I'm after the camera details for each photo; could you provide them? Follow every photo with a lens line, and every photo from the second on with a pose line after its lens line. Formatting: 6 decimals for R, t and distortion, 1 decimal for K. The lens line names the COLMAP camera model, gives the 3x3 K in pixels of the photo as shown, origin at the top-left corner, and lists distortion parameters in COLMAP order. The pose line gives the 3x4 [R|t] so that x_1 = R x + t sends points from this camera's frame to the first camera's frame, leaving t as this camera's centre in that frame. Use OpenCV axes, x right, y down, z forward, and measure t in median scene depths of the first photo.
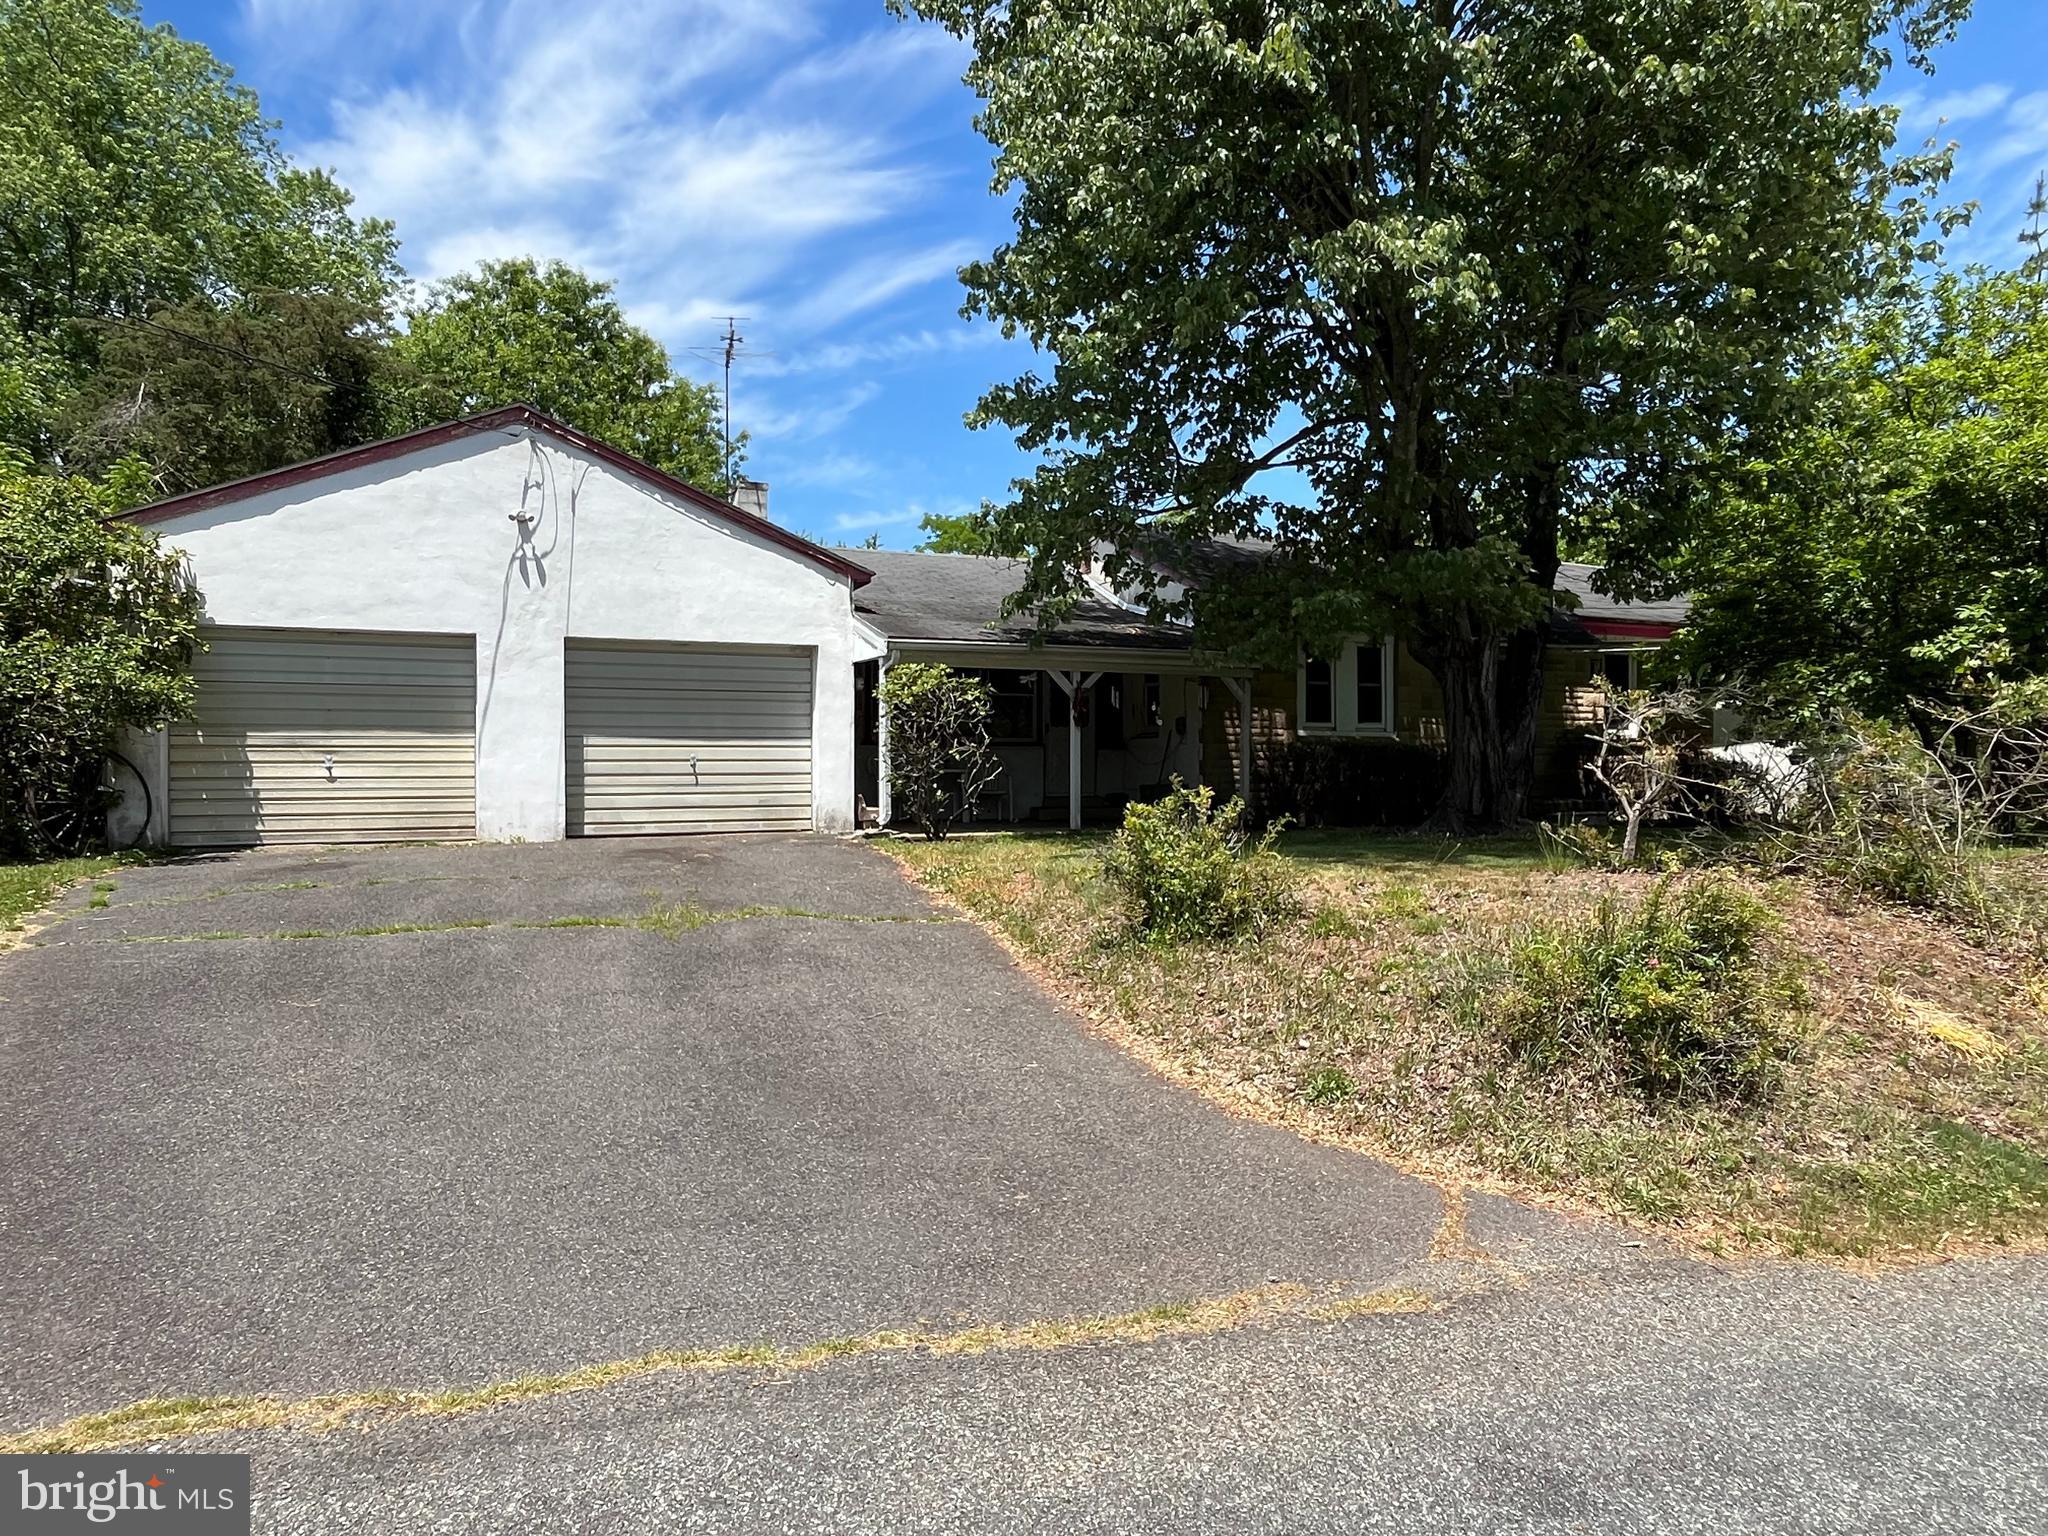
lens RADIAL K [[1182.5, 0, 1024.0], [0, 1182.5, 768.0], [0, 0, 1]] dist [0.000999, 0.000112]
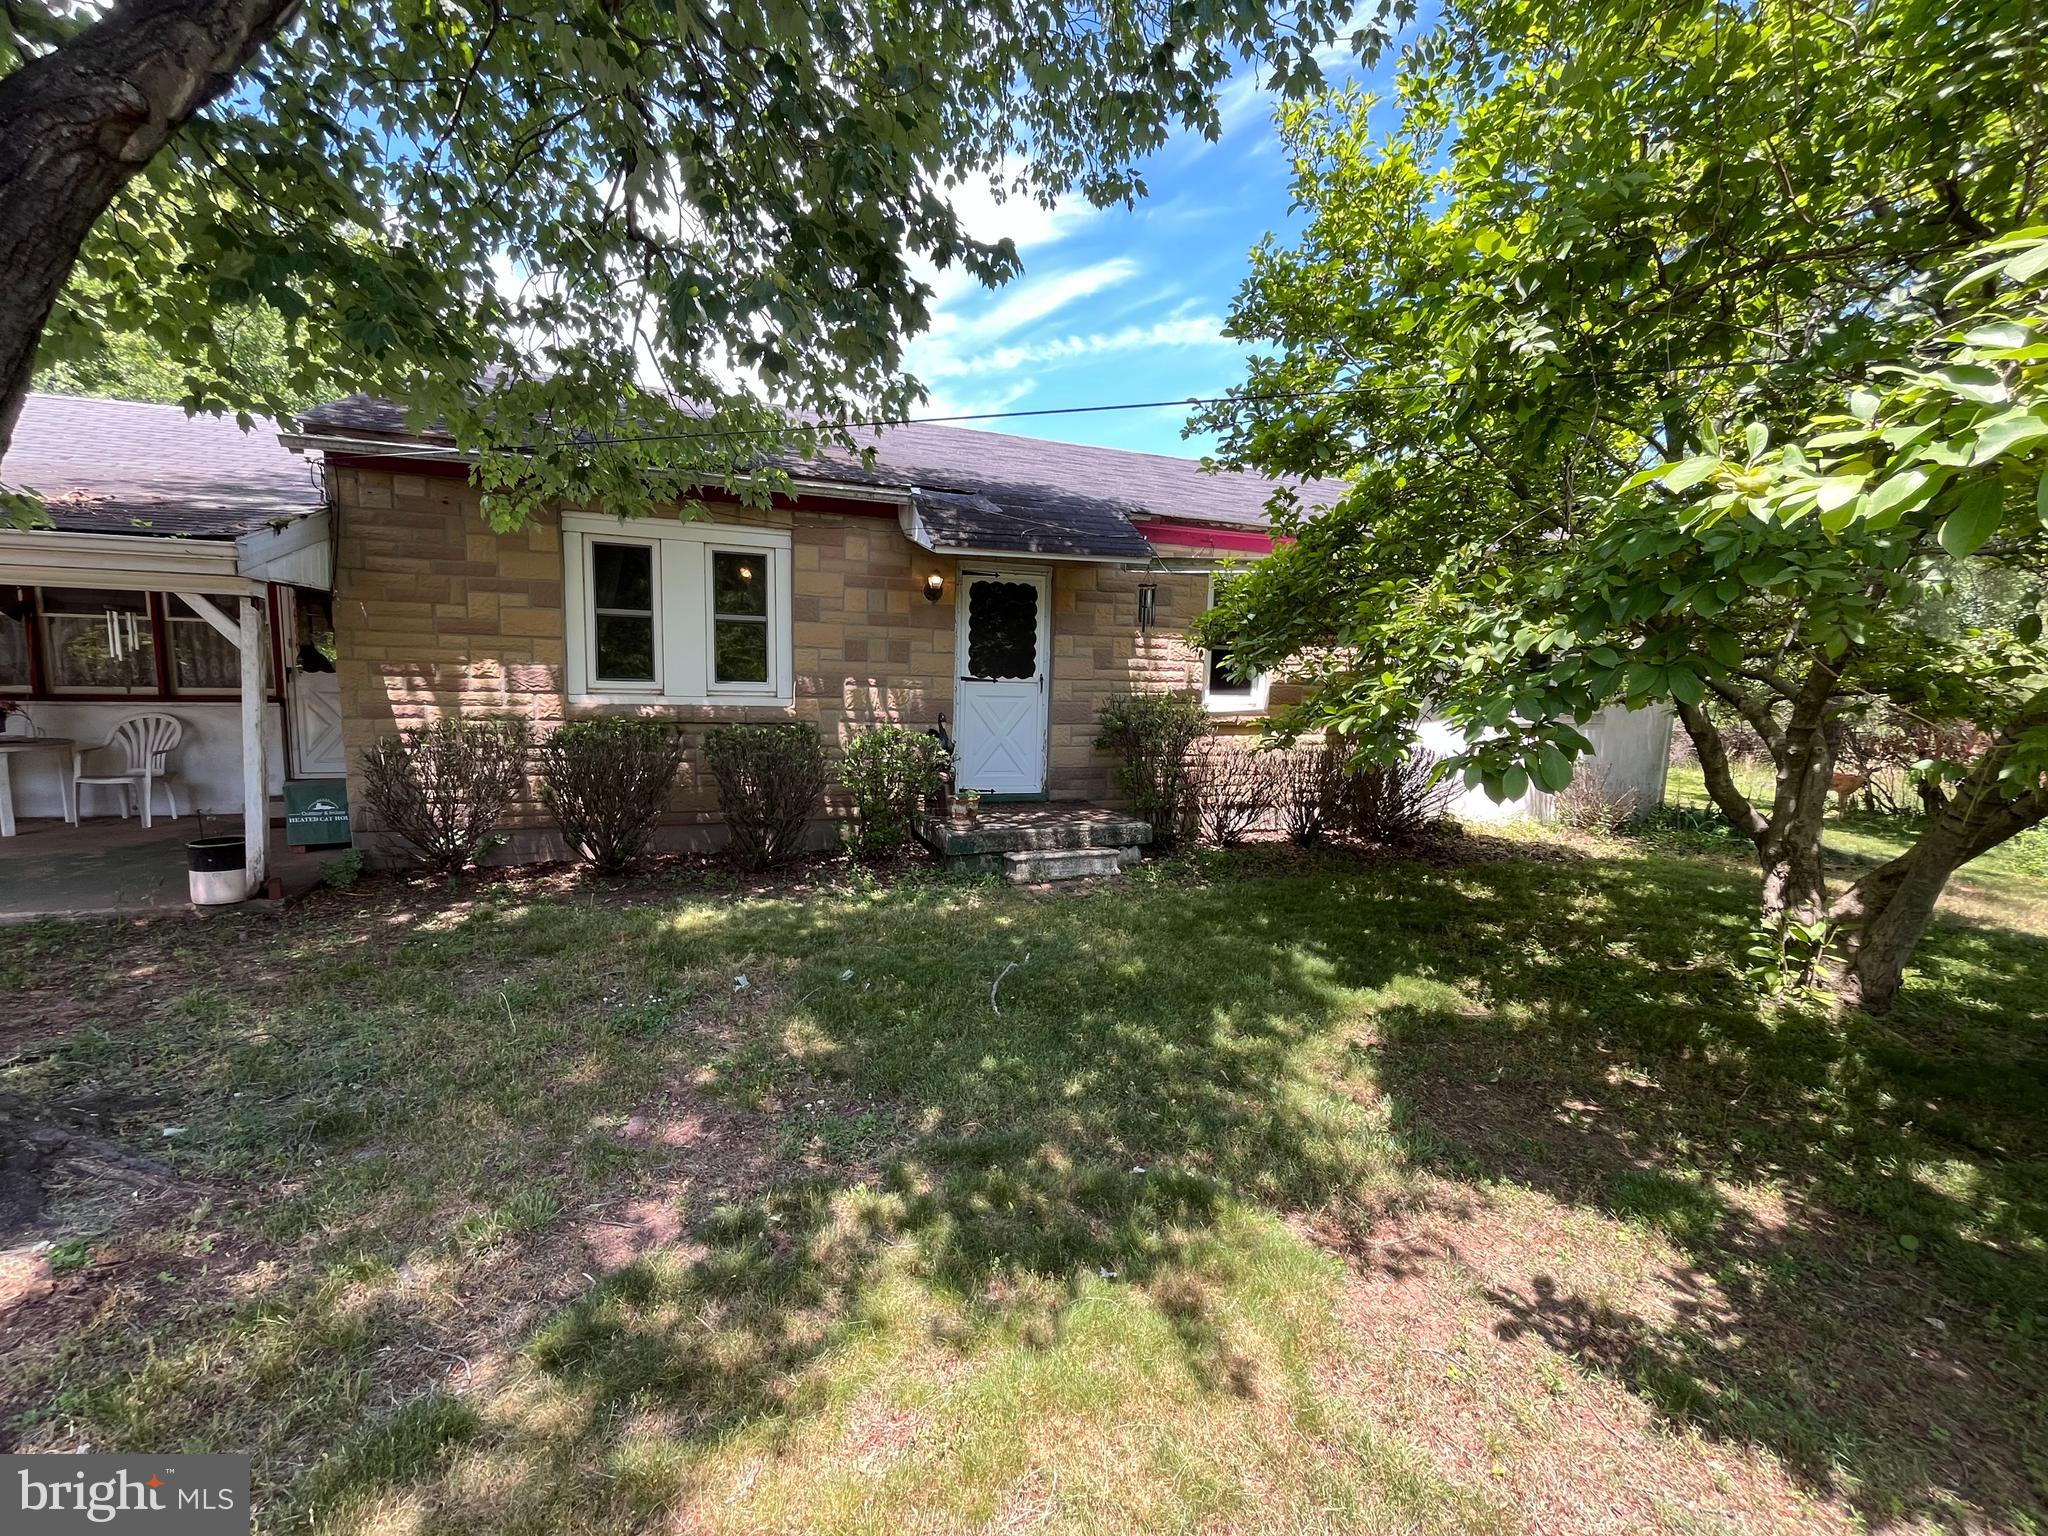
lens RADIAL K [[835.1, 0, 1024.0], [0, 835.1, 768.0], [0, 0, 1]] dist [-0.000127, -0.000041]
pose [[0.998648, 0.040919, -0.032057, 0.551152], [-0.036368, 0.990642, 0.131554, -0.068807], [0.037140, -0.130211, 0.990790, 0.721930]]
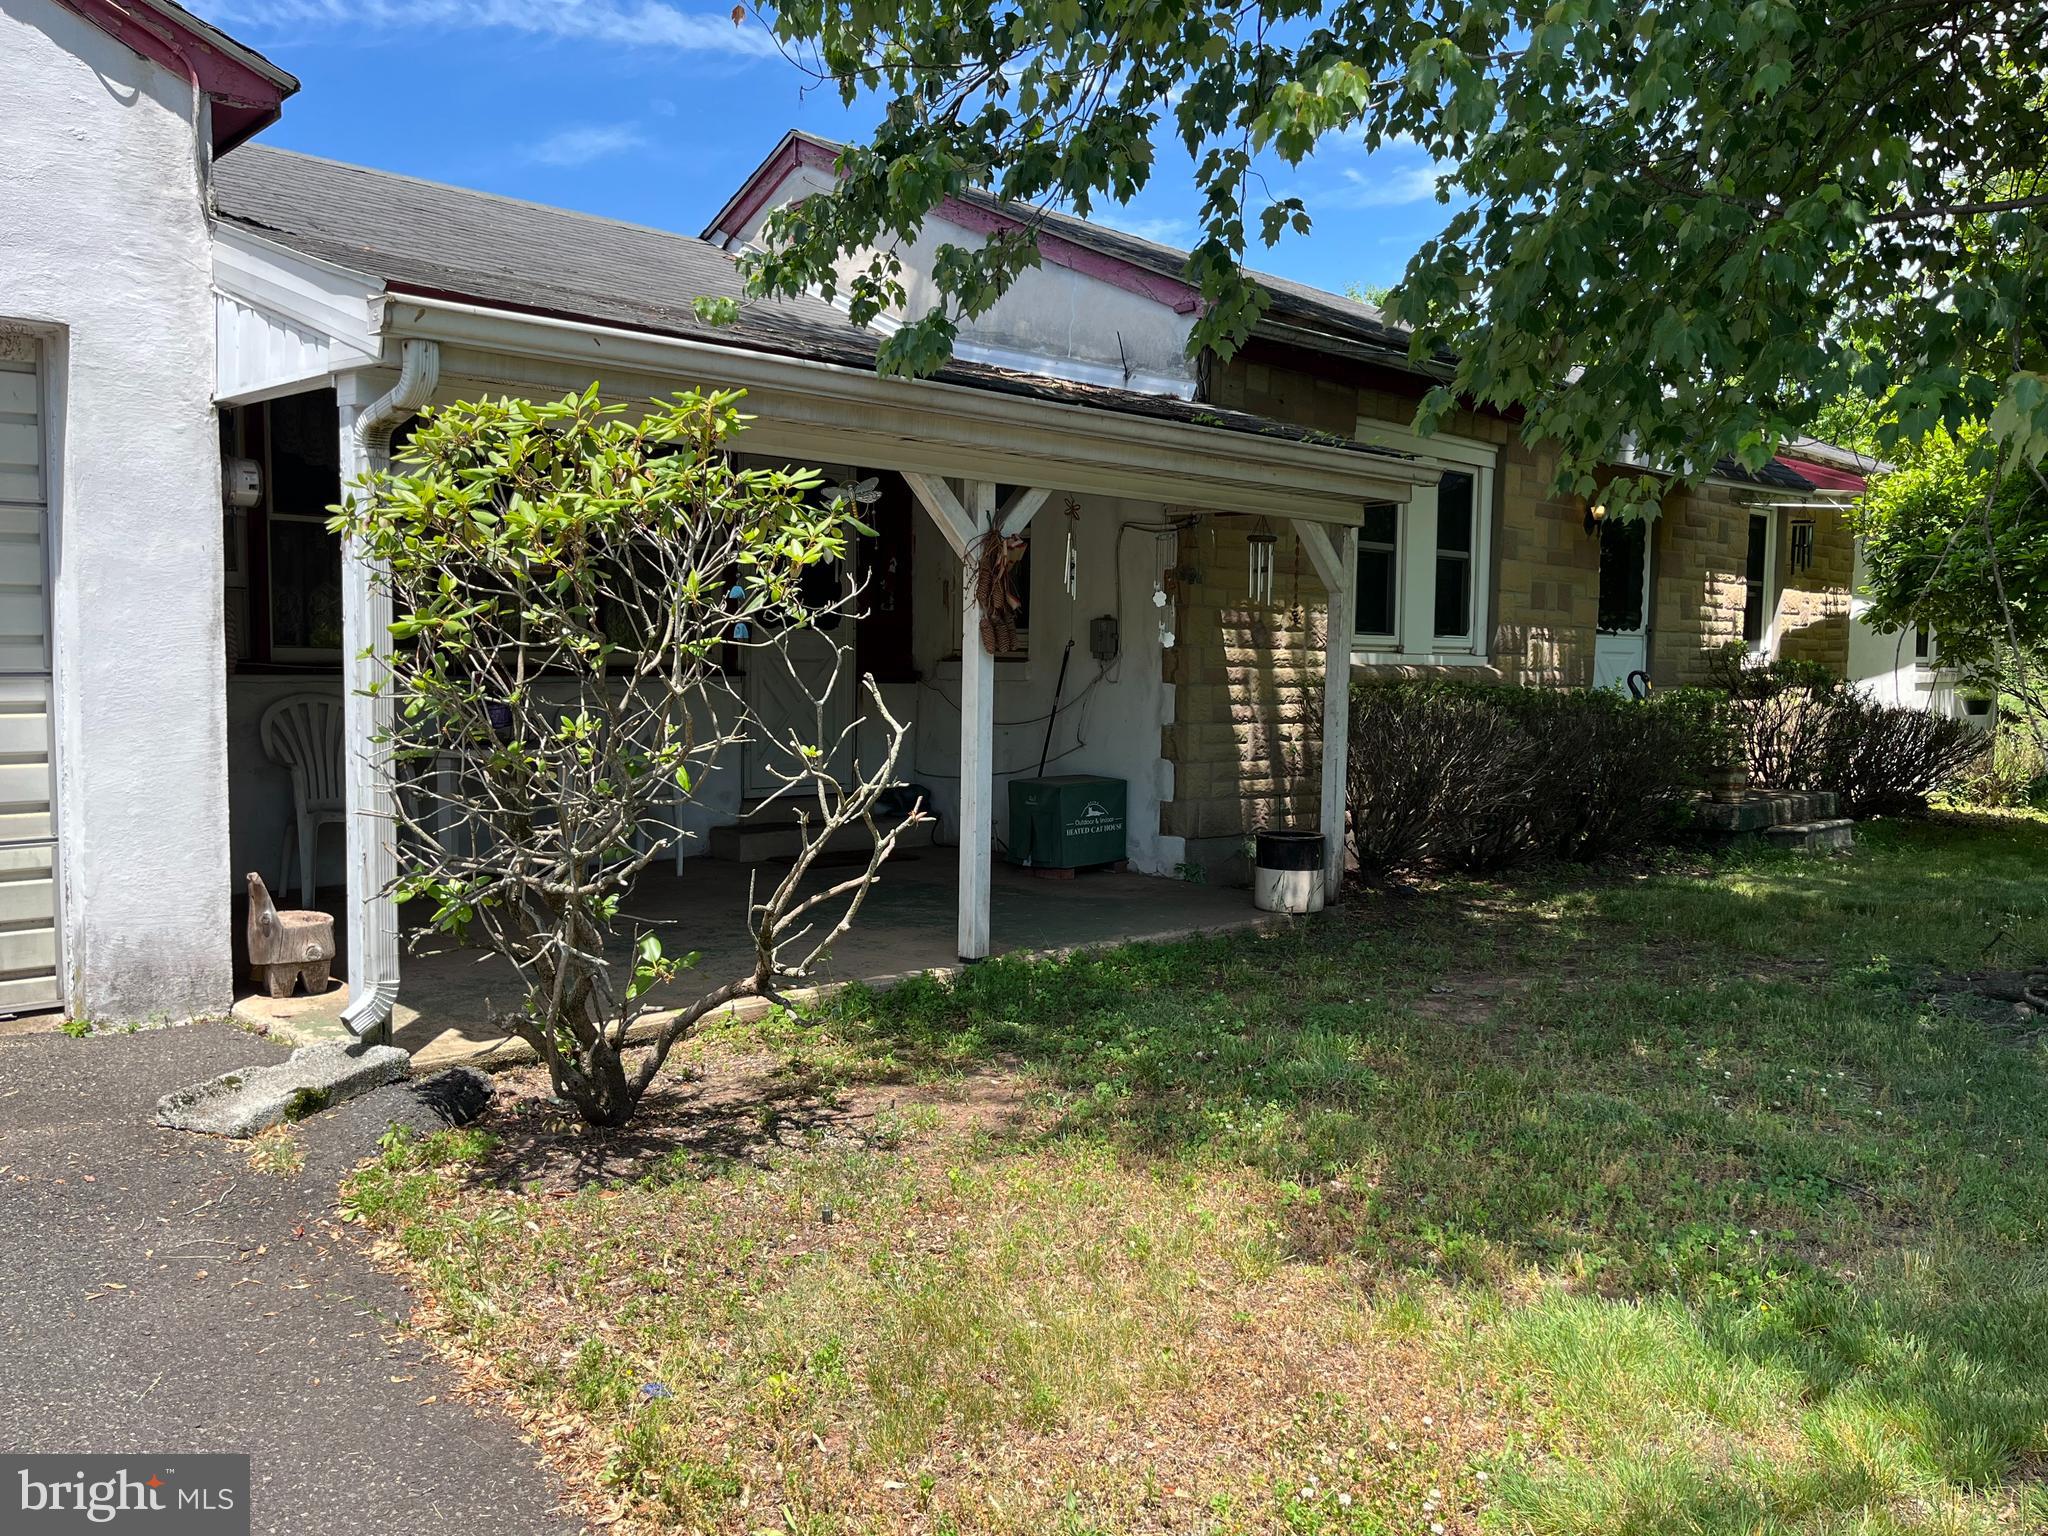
lens RADIAL K [[1561.5, 0, 1024.0], [0, 1561.5, 768.0], [0, 0, 1]] dist [-0.003280, -0.005137]
pose [[0.936871, -0.009308, 0.349552, -0.096963], [-0.016824, 0.997288, 0.071649, -0.034261], [-0.349271, -0.073006, 0.934173, 0.594929]]
